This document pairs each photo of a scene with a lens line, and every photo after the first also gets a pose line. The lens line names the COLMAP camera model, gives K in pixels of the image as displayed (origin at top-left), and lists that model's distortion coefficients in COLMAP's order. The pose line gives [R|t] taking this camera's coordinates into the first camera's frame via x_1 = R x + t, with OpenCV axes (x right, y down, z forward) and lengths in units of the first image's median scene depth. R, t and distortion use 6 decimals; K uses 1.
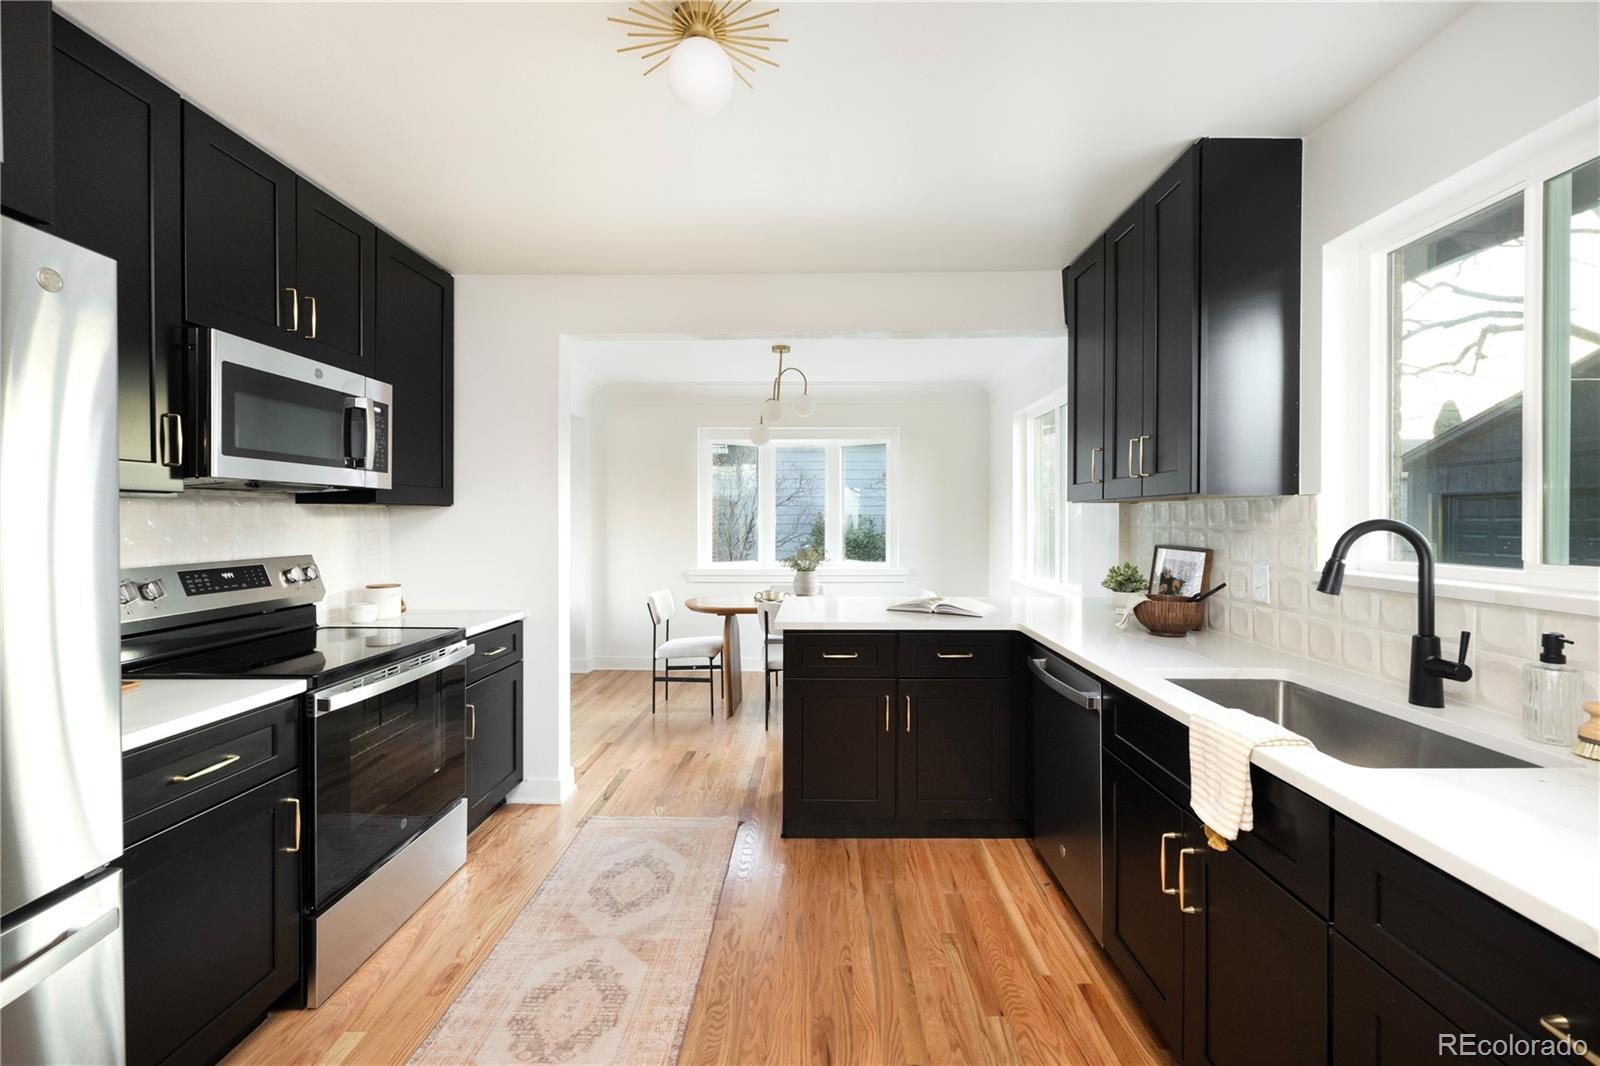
lens RADIAL K [[658.8, 0, 814.6], [0, 658.8, 520.8], [0, 0, 1]] dist [0.001195, -0.001491]
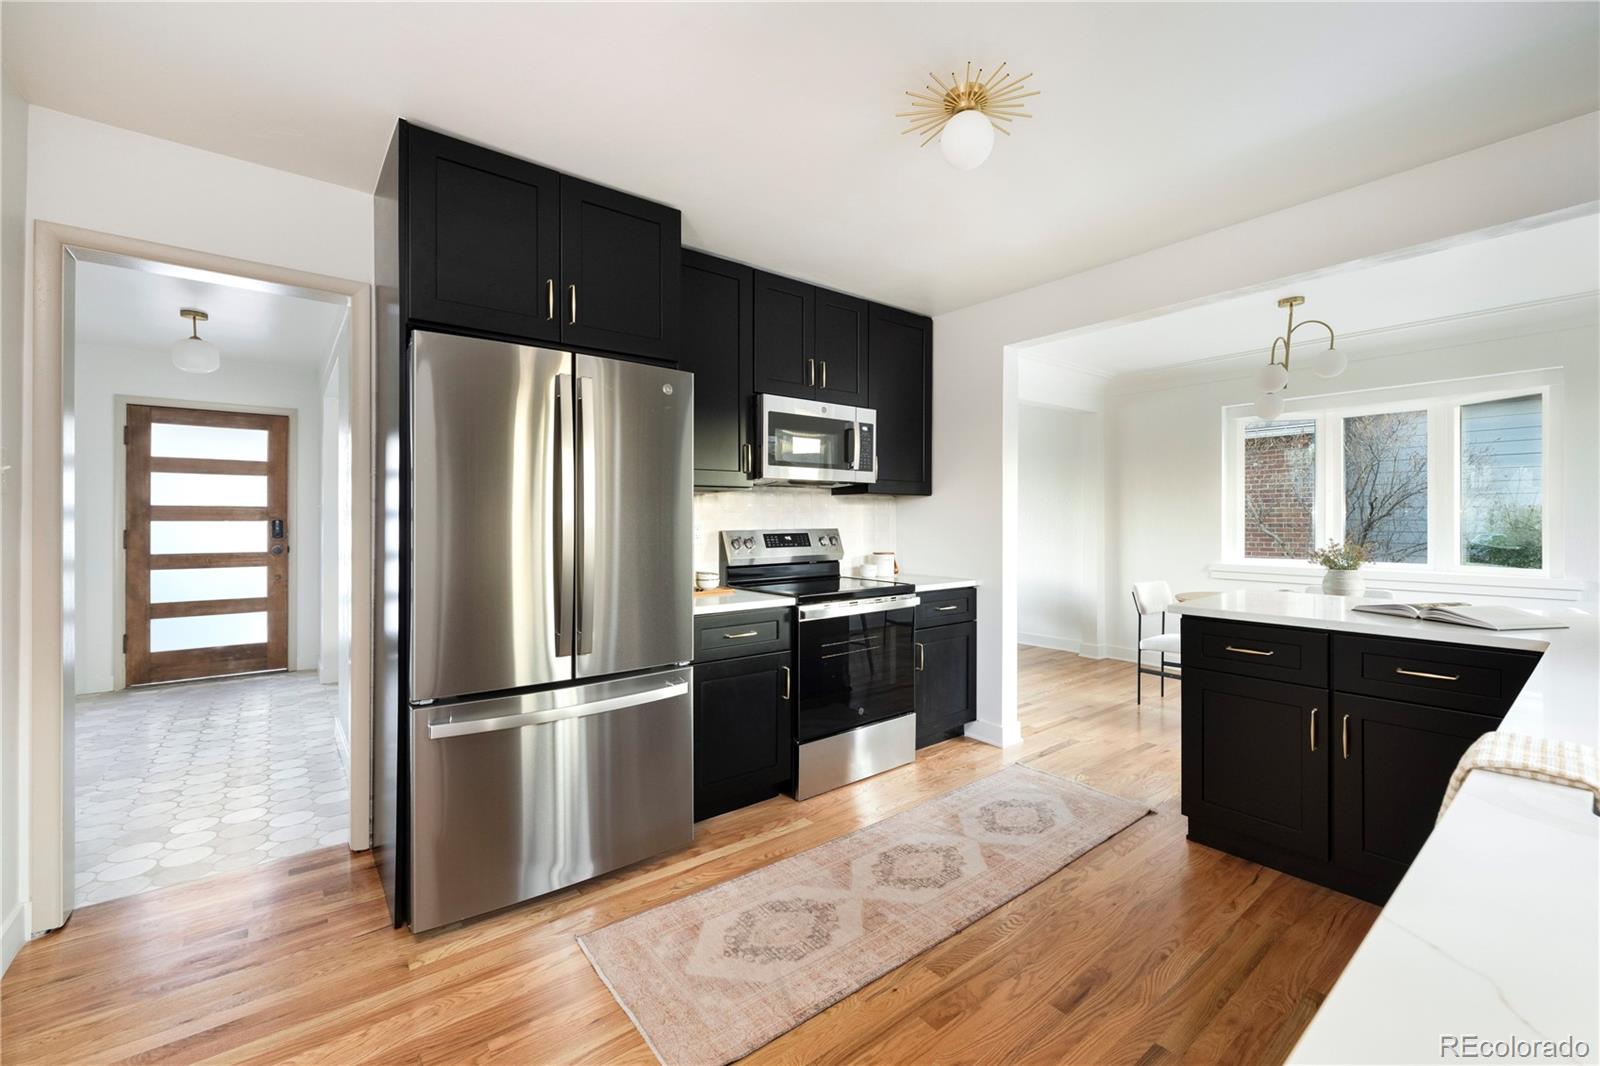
lens RADIAL K [[658.8, 0, 801.6], [0, 658.8, 511.3], [0, 0, 1]] dist [0.001195, -0.001491]
pose [[0.629637, -0.009389, -0.776833, 0.360629], [-0.001318, 0.999913, -0.013153, 0.031926], [0.776888, 0.009305, 0.629570, -0.018754]]
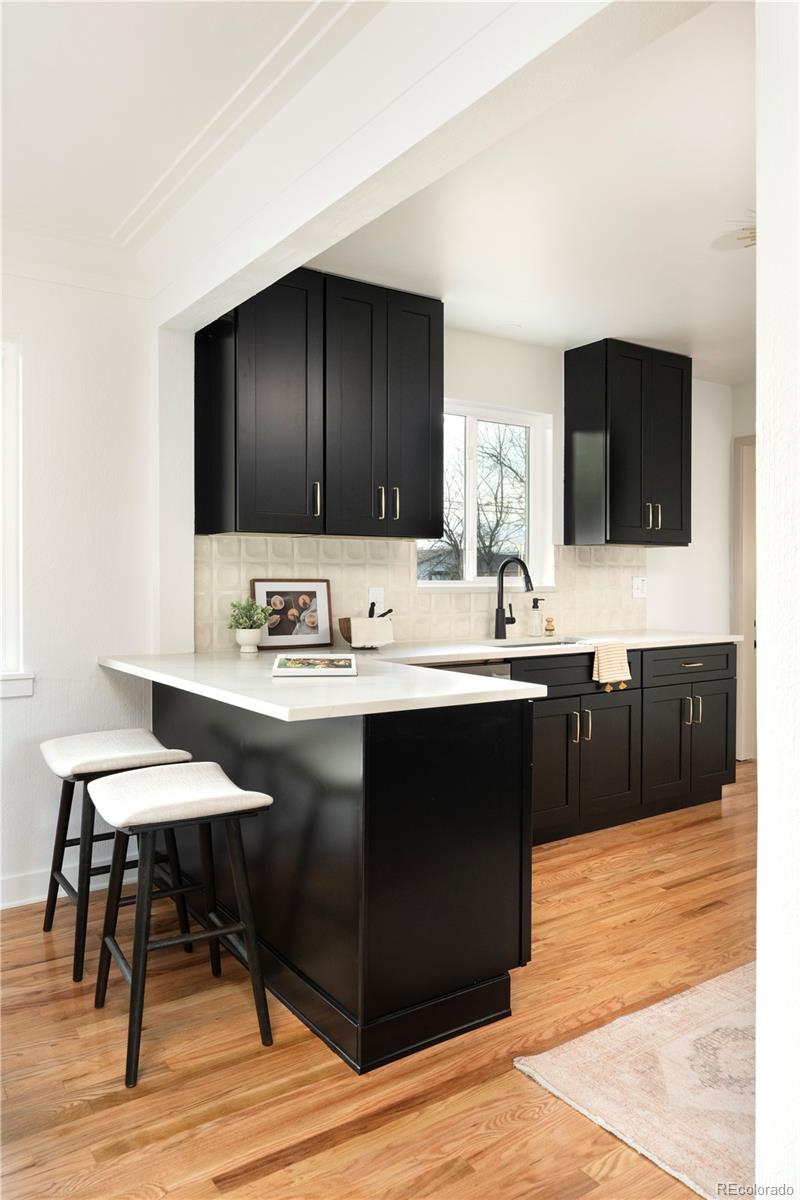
lens RADIAL K [[852.9, 0, 403.5], [0, 852.9, 595.6], [0, 0, 1]] dist [0.005691, 0.003570]
pose [[-0.571251, -0.022469, 0.820468, -0.748601], [0.000316, 0.999619, 0.027596, 0.028448], [-0.820775, 0.016024, -0.571026, 1.702184]]
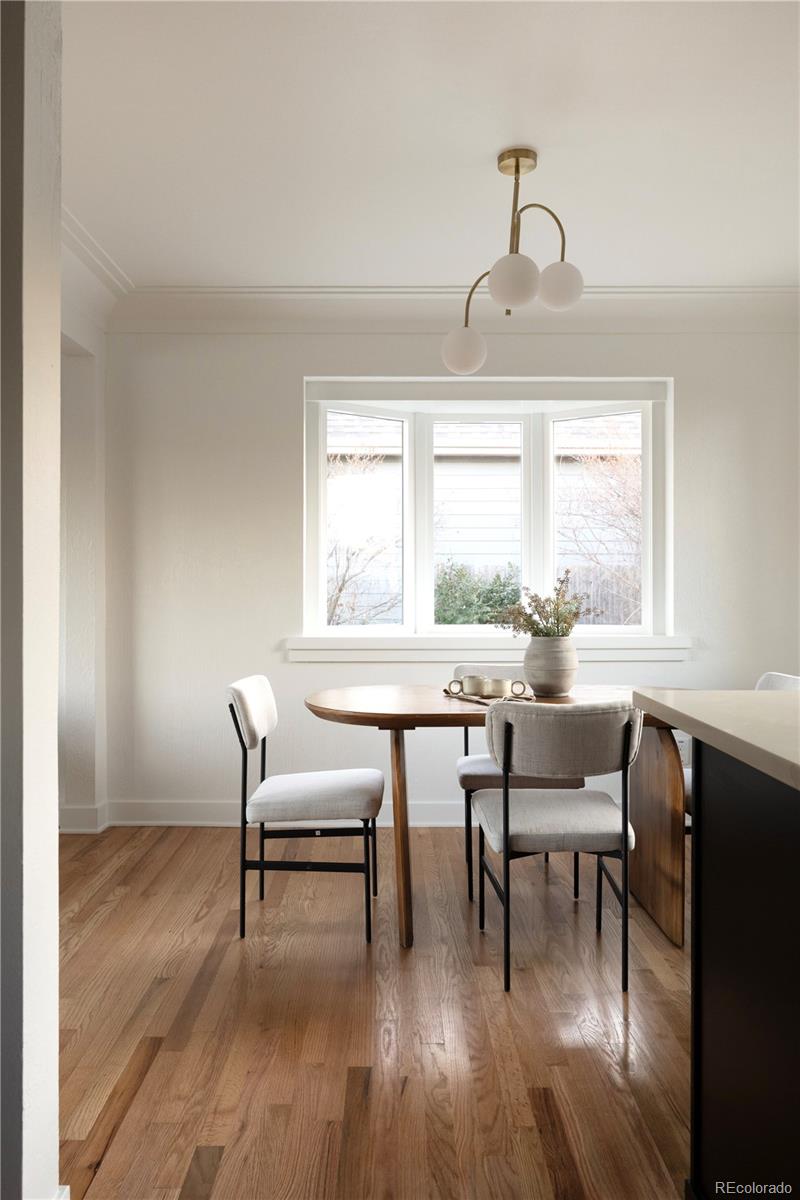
lens RADIAL K [[852.9, 0, 399.9], [0, 852.9, 593.6], [0, 0, 1]] dist [0.005691, 0.003570]
pose [[0.999872, 0.000058, 0.015970, -0.250473], [-0.000144, 0.999985, 0.005410, 0.076569], [-0.015970, -0.005411, 0.999858, 0.690878]]
